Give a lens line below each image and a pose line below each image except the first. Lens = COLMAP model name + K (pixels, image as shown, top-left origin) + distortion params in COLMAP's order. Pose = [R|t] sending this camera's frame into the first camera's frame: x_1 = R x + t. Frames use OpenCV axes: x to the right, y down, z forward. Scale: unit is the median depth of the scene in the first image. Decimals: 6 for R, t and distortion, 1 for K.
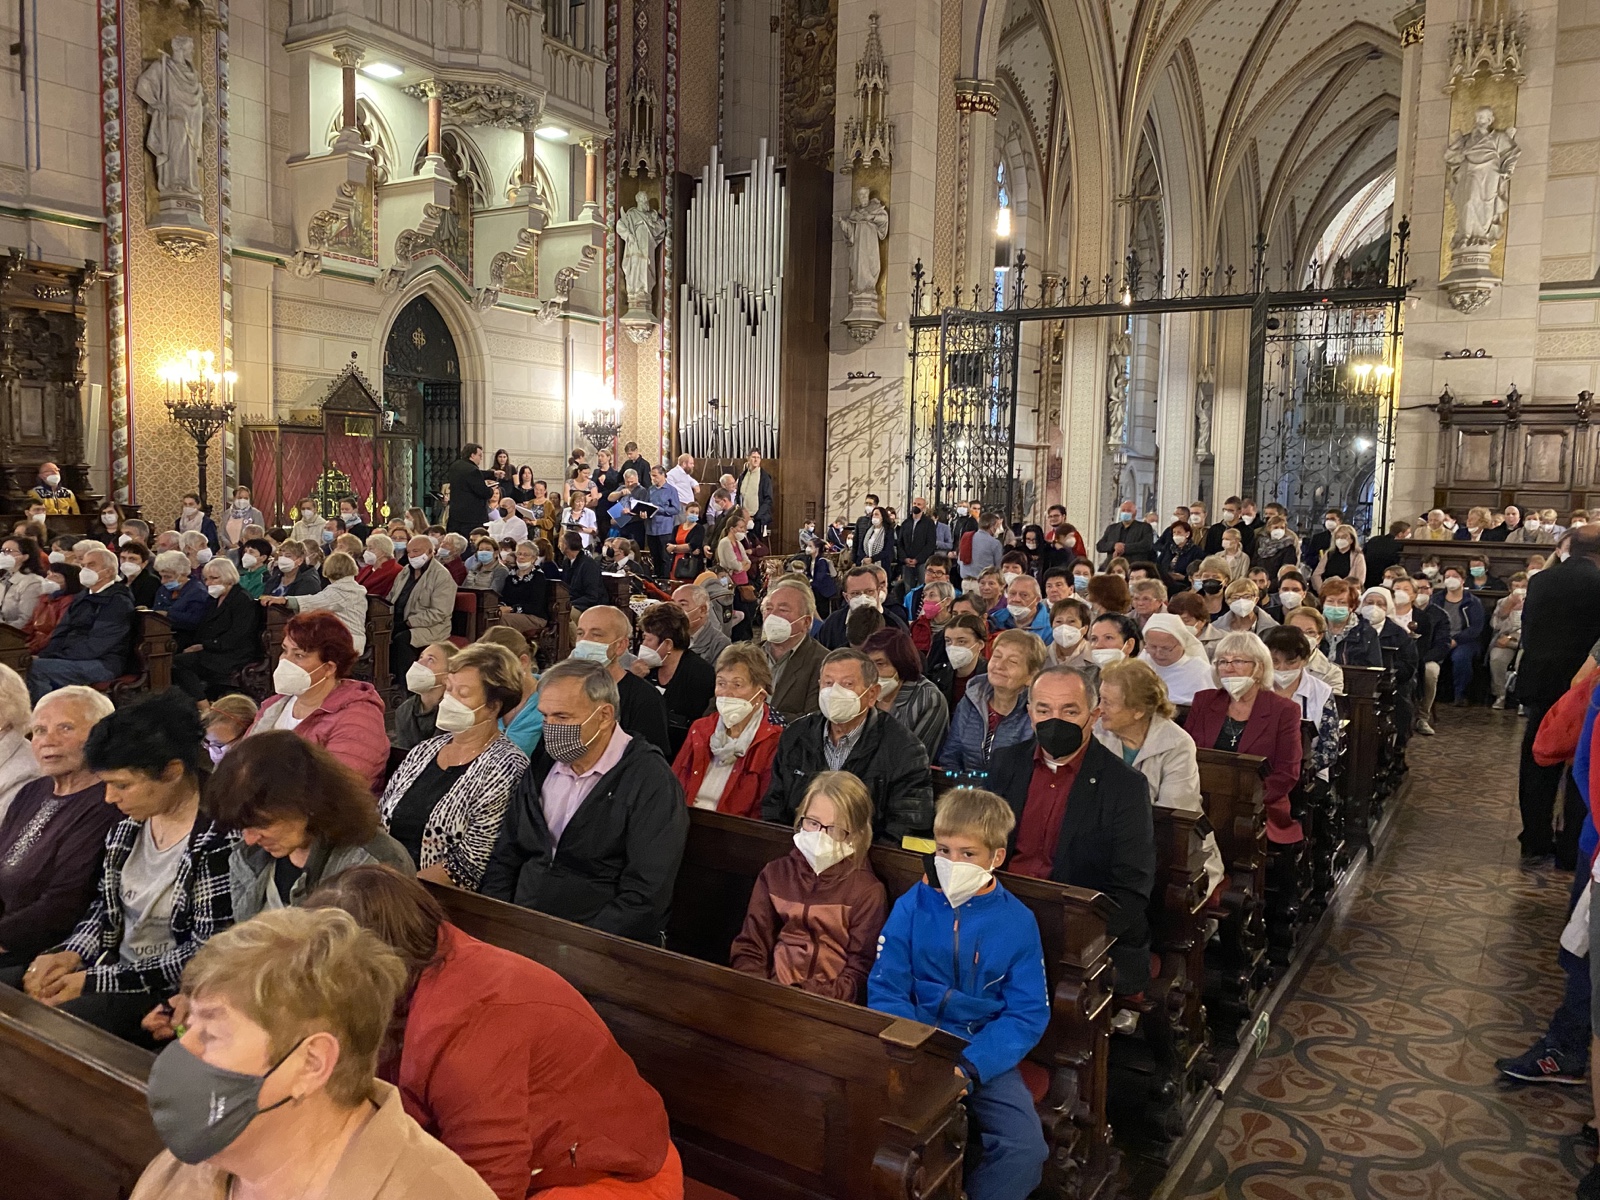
lens RADIAL K [[1220.7, 0, 800.0], [0, 1220.7, 600.0], [0, 0, 1]] dist [0.017923, -0.011355]
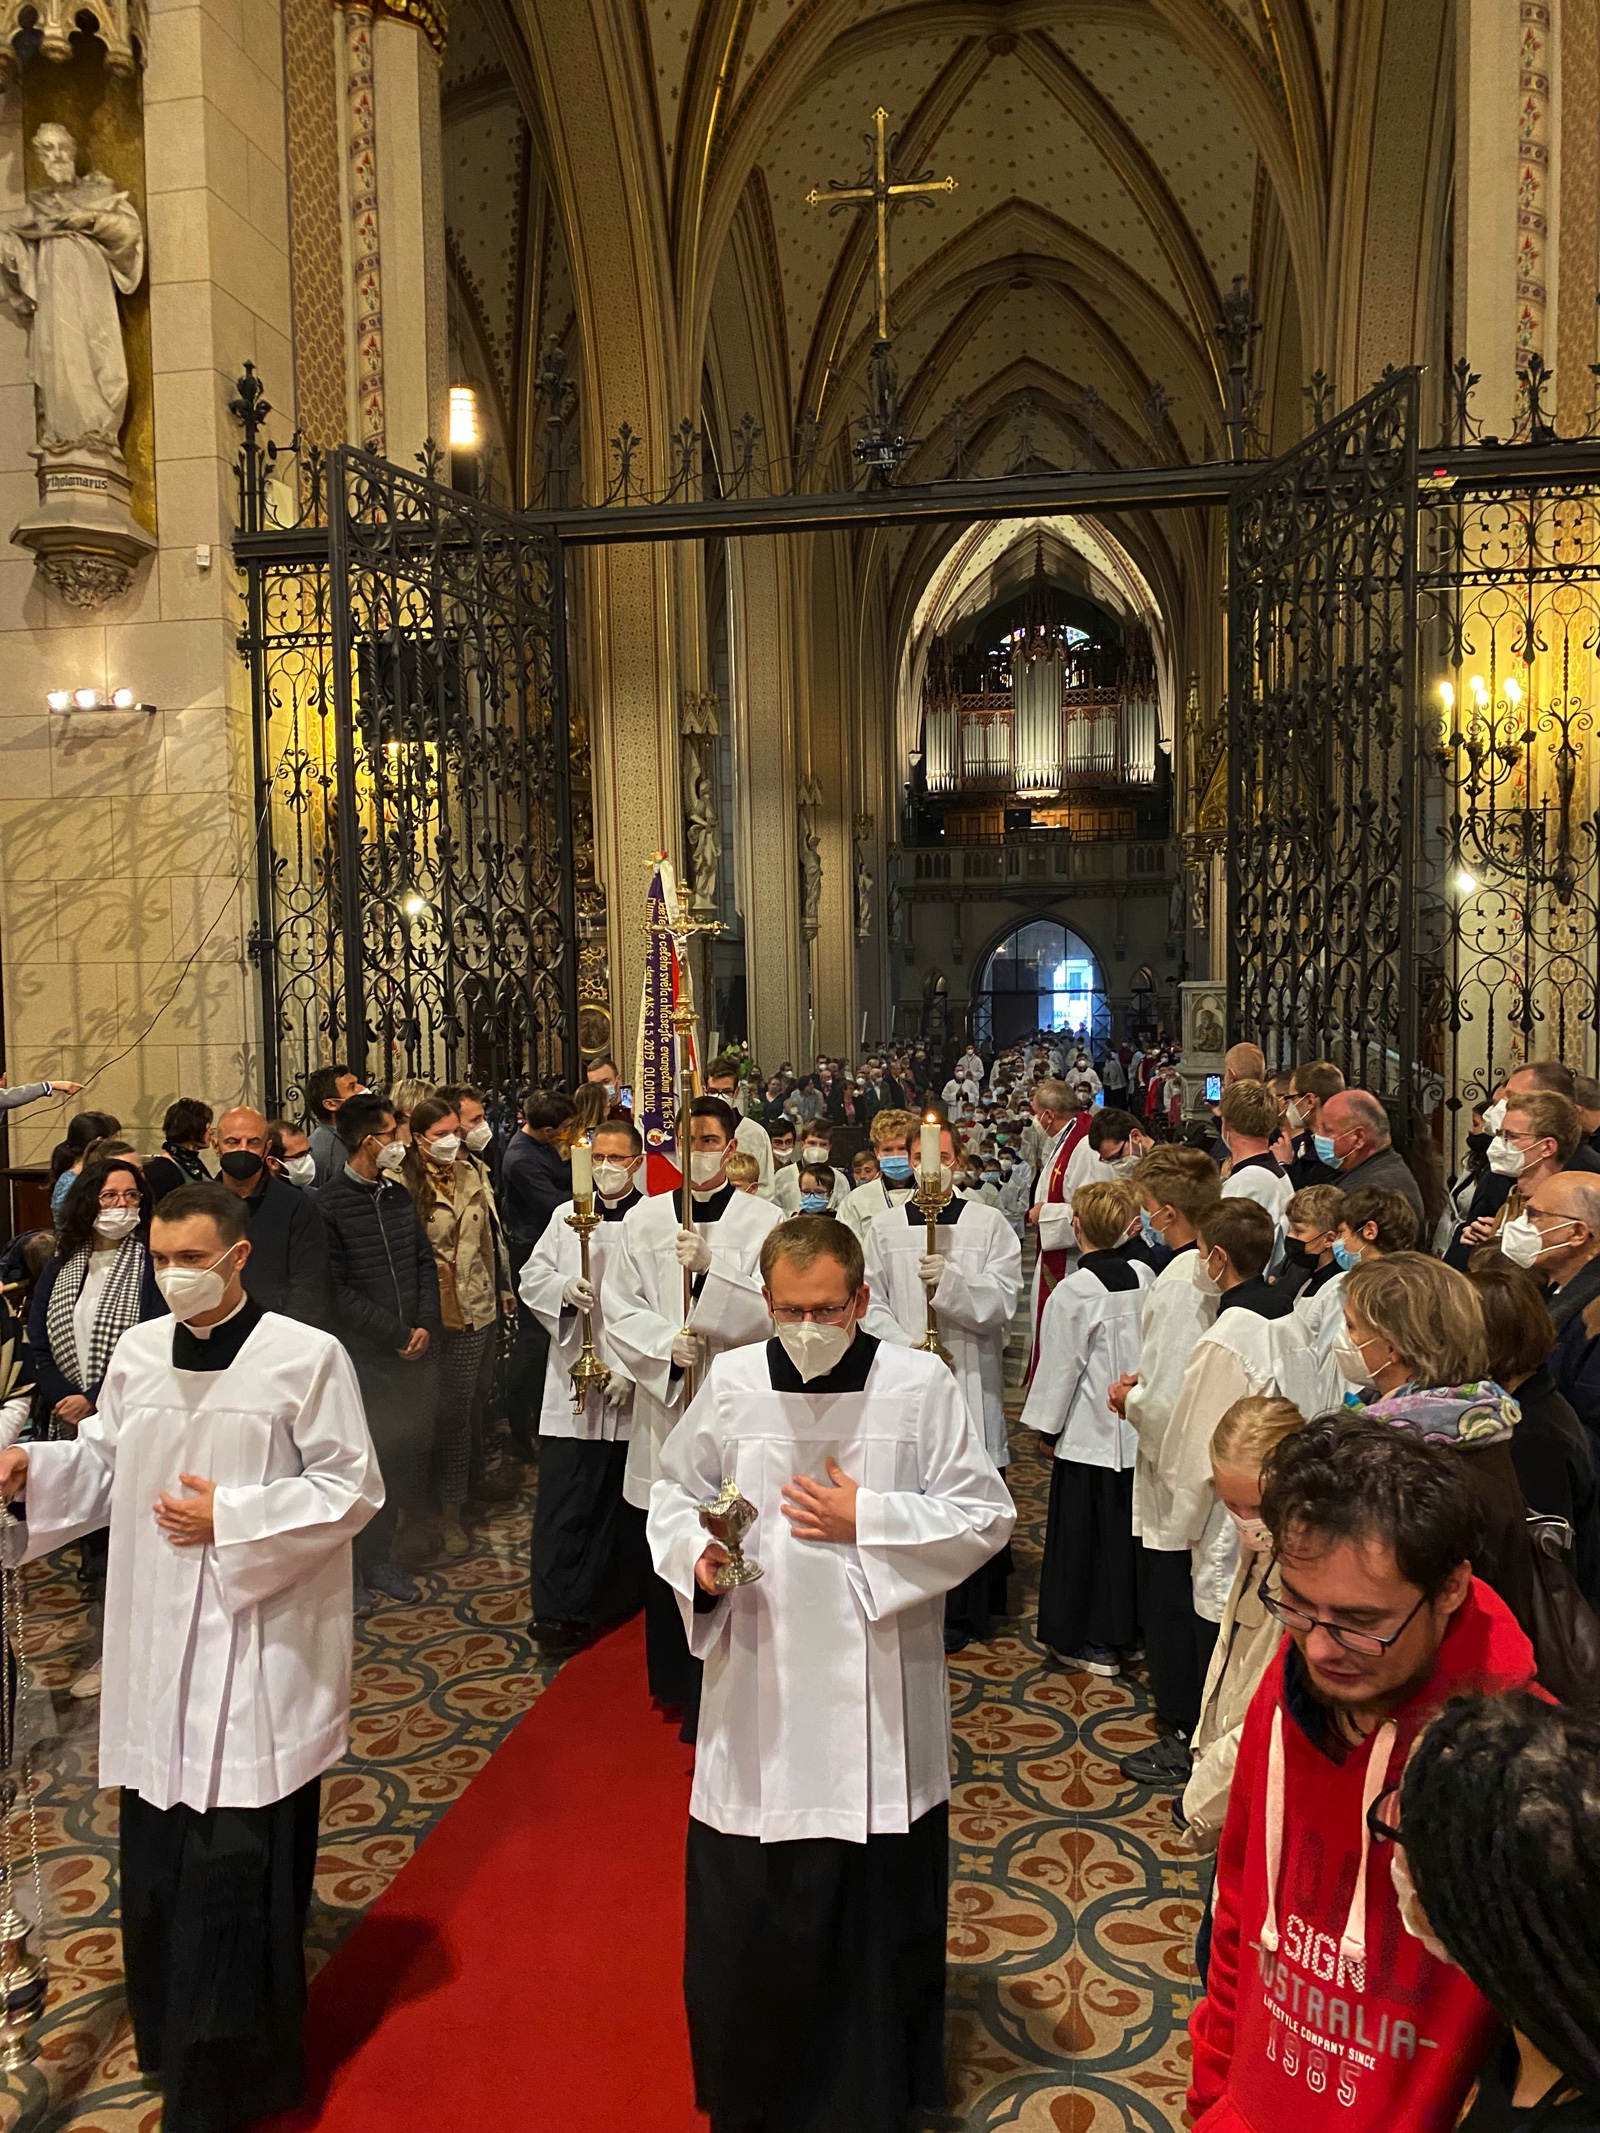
lens RADIAL K [[1613.9, 0, 787.8], [0, 1613.9, 1077.7], [0, 0, 1]] dist [0.070491, -0.102525]
pose [[0.929815, -0.059872, 0.363124, 0.058243], [0.071466, 0.997270, -0.018567, -0.060154], [-0.361021, 0.043215, 0.931556, 0.517431]]
